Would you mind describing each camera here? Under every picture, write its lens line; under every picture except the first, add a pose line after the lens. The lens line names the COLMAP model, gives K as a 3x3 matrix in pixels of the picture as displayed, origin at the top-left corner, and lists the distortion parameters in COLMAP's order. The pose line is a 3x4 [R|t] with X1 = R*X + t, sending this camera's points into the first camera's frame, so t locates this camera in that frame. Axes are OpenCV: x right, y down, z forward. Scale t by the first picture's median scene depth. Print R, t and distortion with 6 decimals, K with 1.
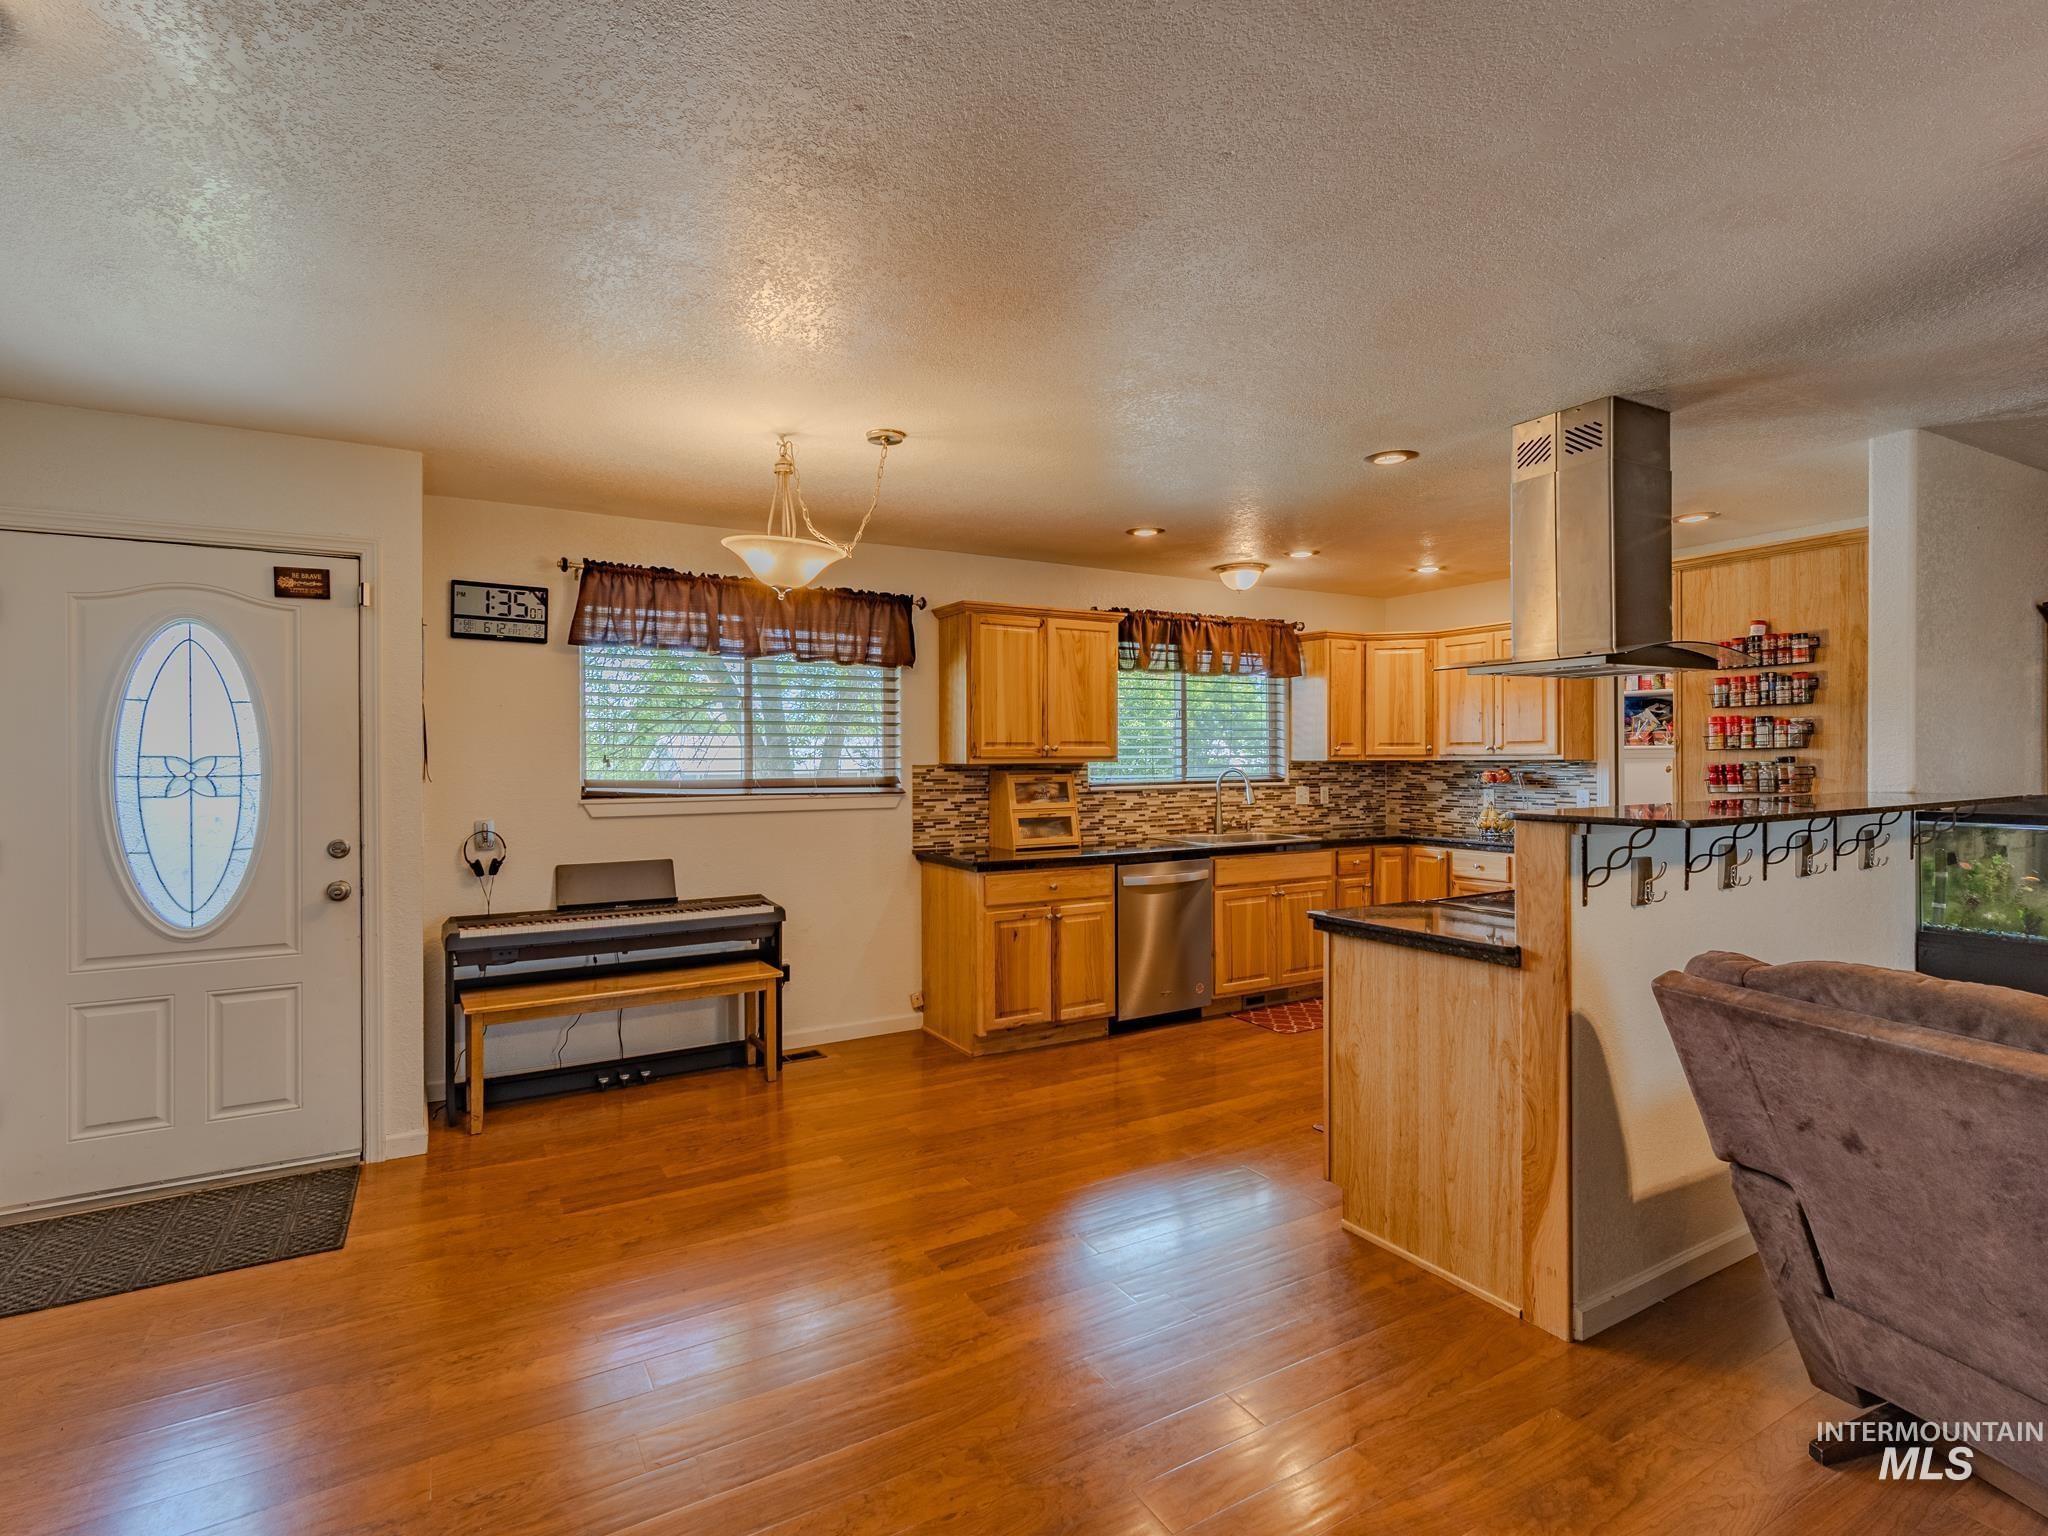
lens RADIAL K [[984.4, 0, 974.3], [0, 984.4, 759.7], [0, 0, 1]] dist [-0.004670, 0.008155]
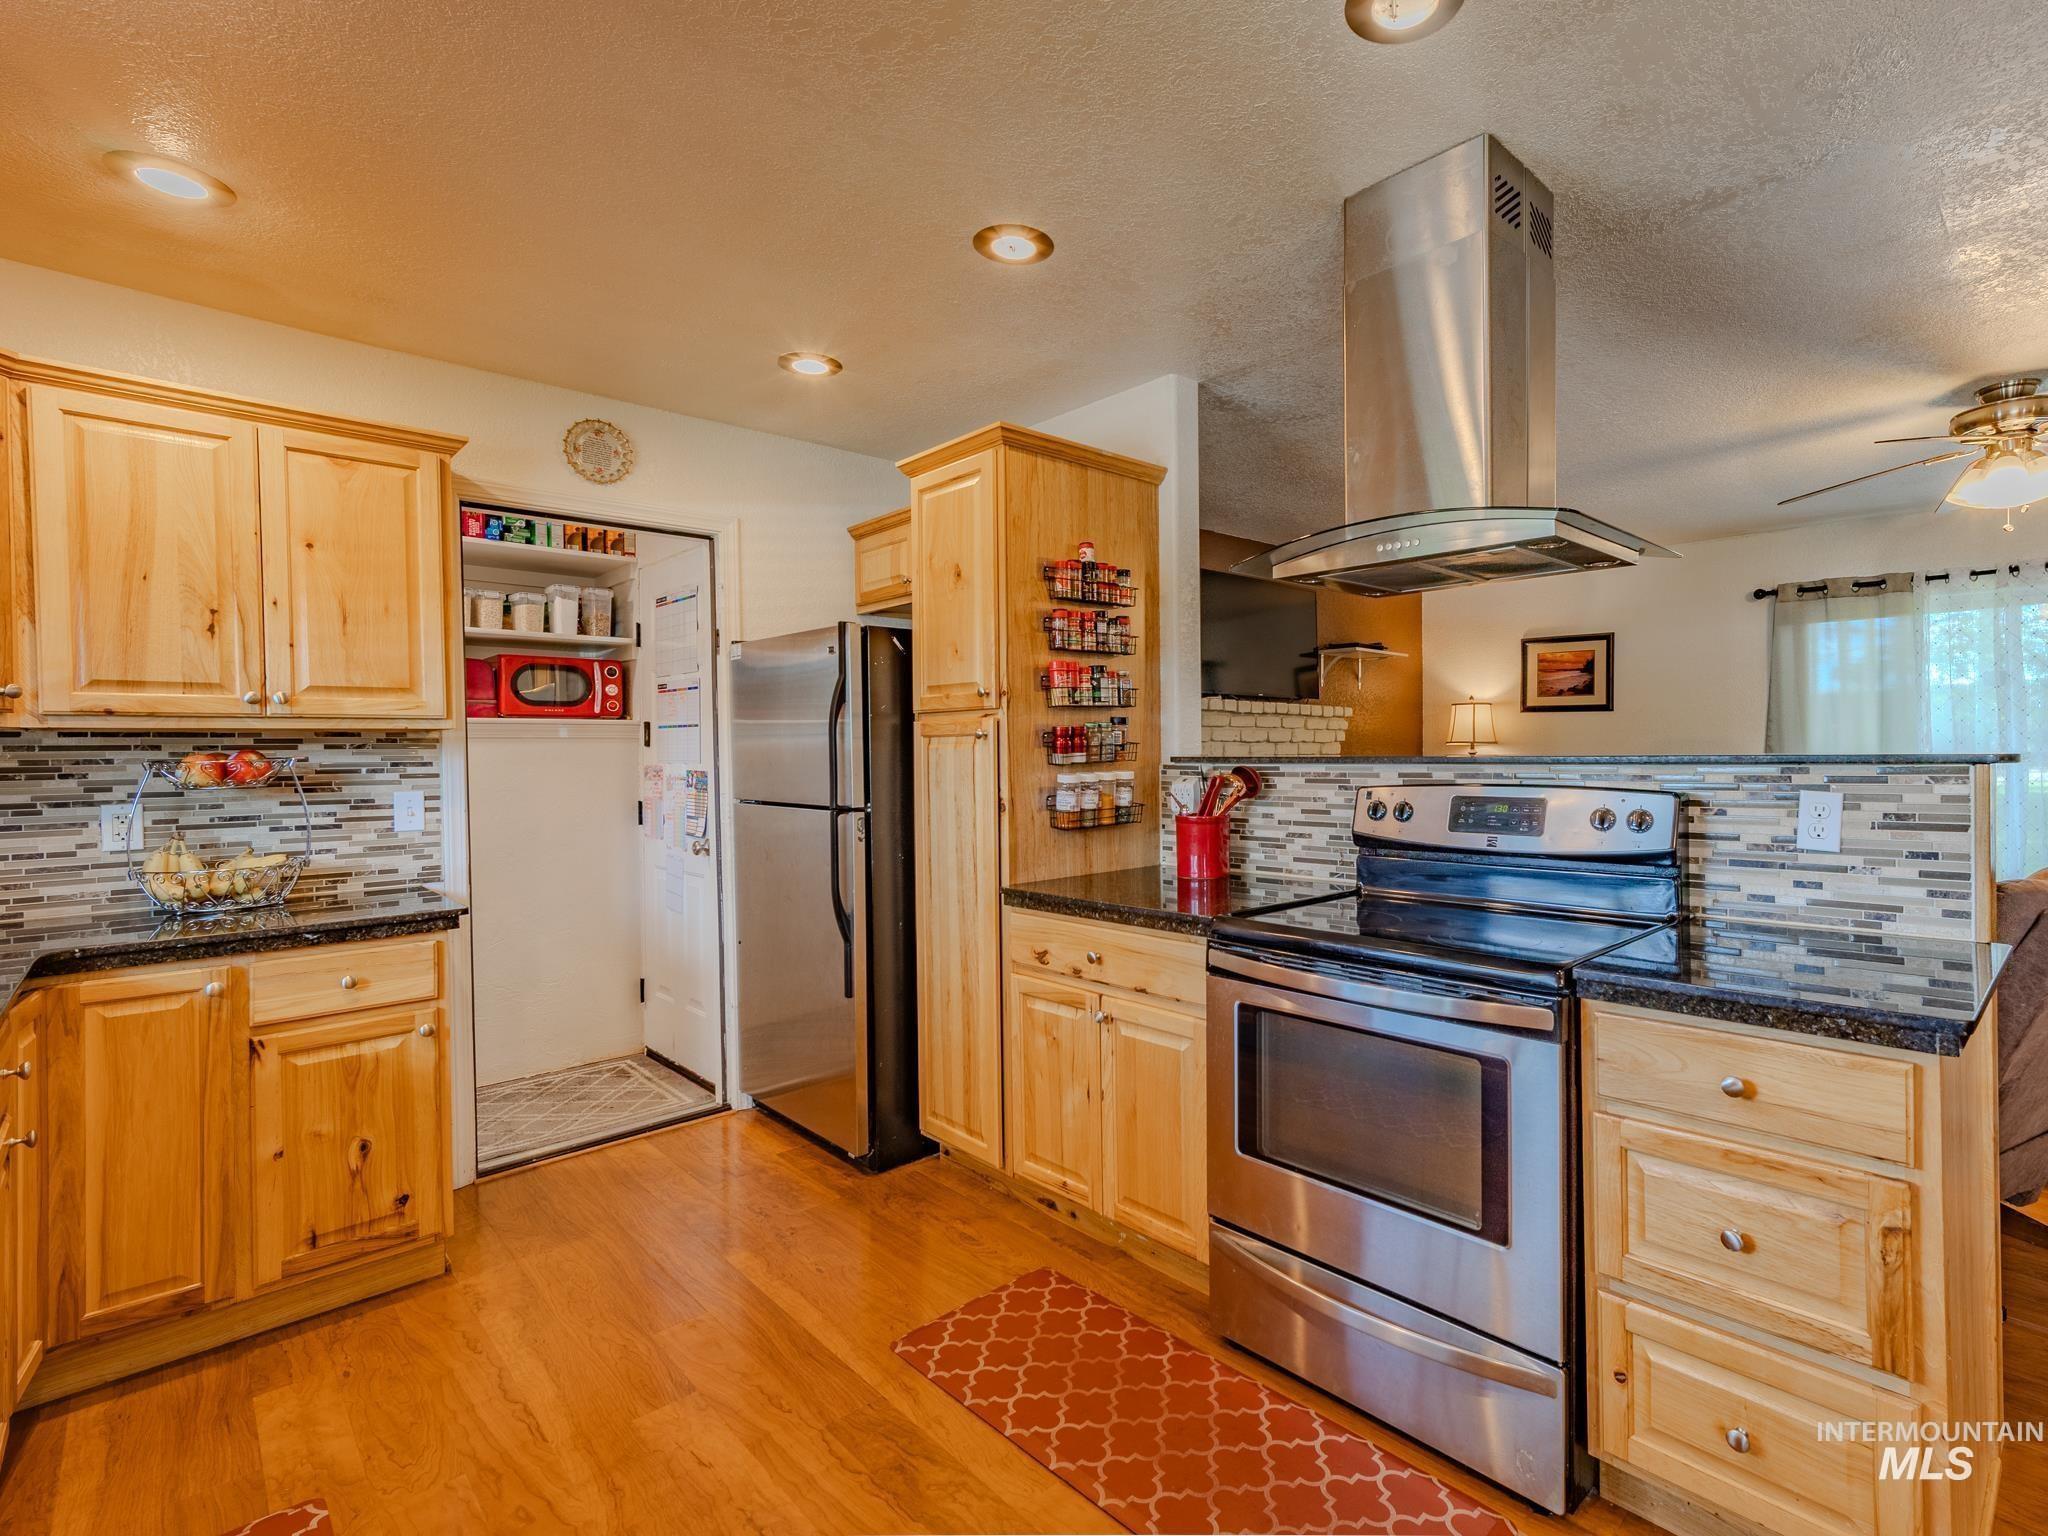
lens RADIAL K [[984.7, 0, 1151.5], [0, 984.7, 760.3], [0, 0, 1]] dist [-0.002880, 0.007349]
pose [[-0.284365, 0.001259, 0.958715, 0.021018], [0.017653, 0.999836, 0.003923, 0.021453], [-0.958553, 0.018040, -0.284341, 0.859348]]
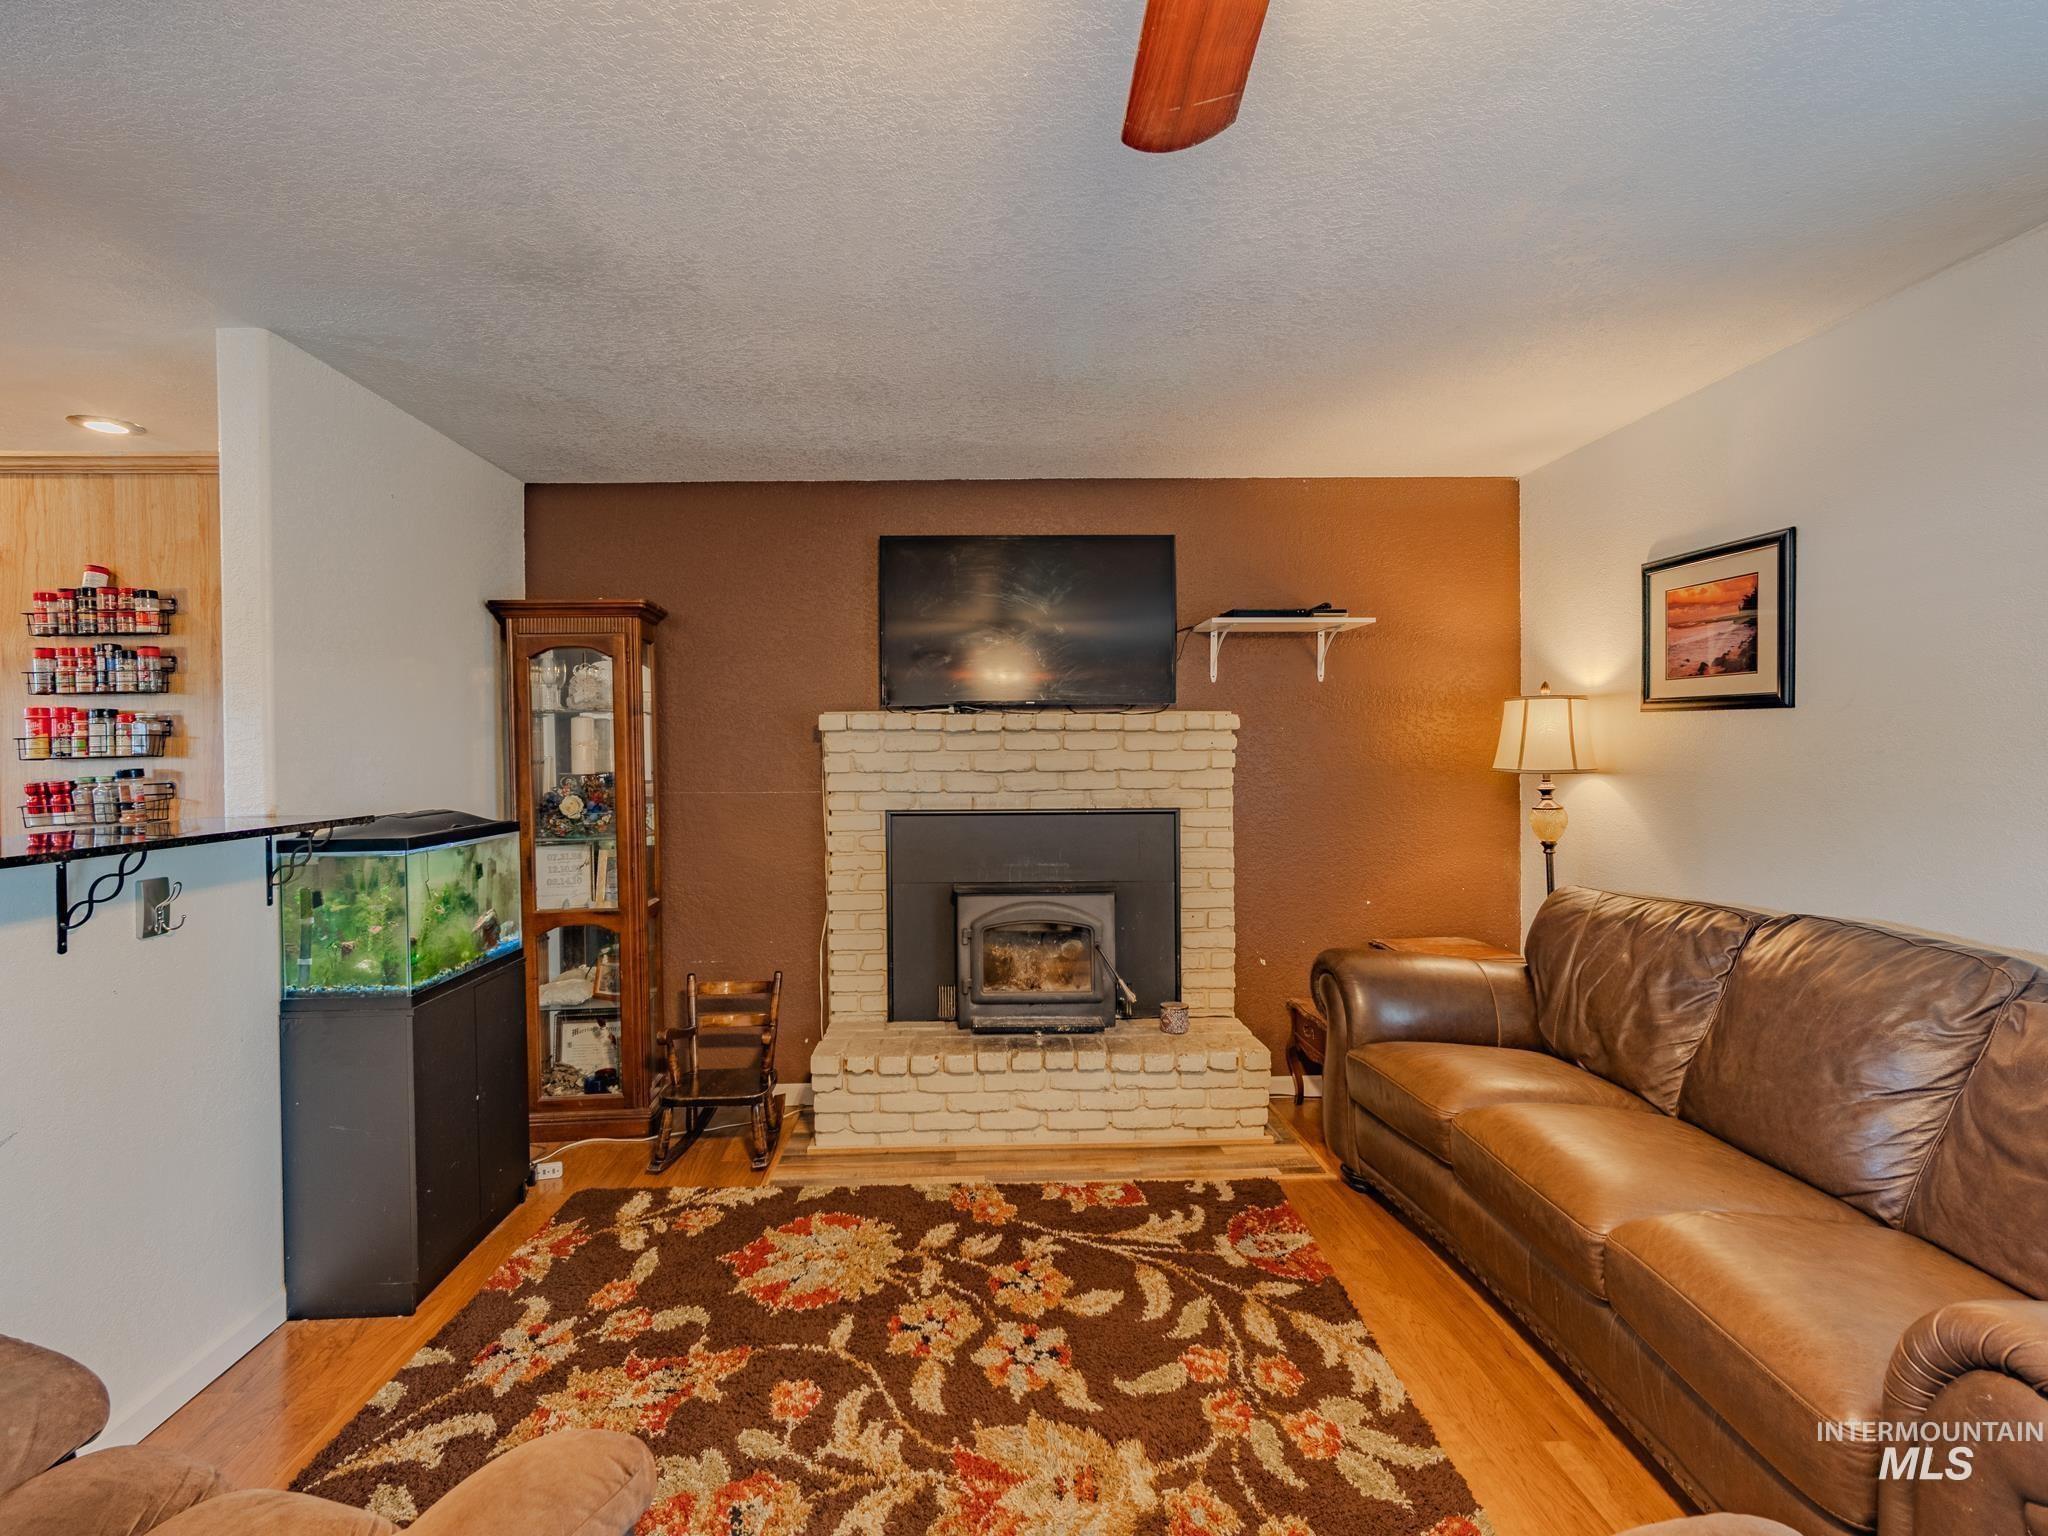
lens RADIAL K [[982.7, 0, 988.2], [0, 982.7, 761.2], [0, 0, 1]] dist [-0.003019, 0.005710]
pose [[0.460068, -0.007523, 0.887852, 0.350752], [0.012482, 0.999920, 0.002004, -0.001815], [-0.887796, 0.010161, 0.460125, 0.113511]]
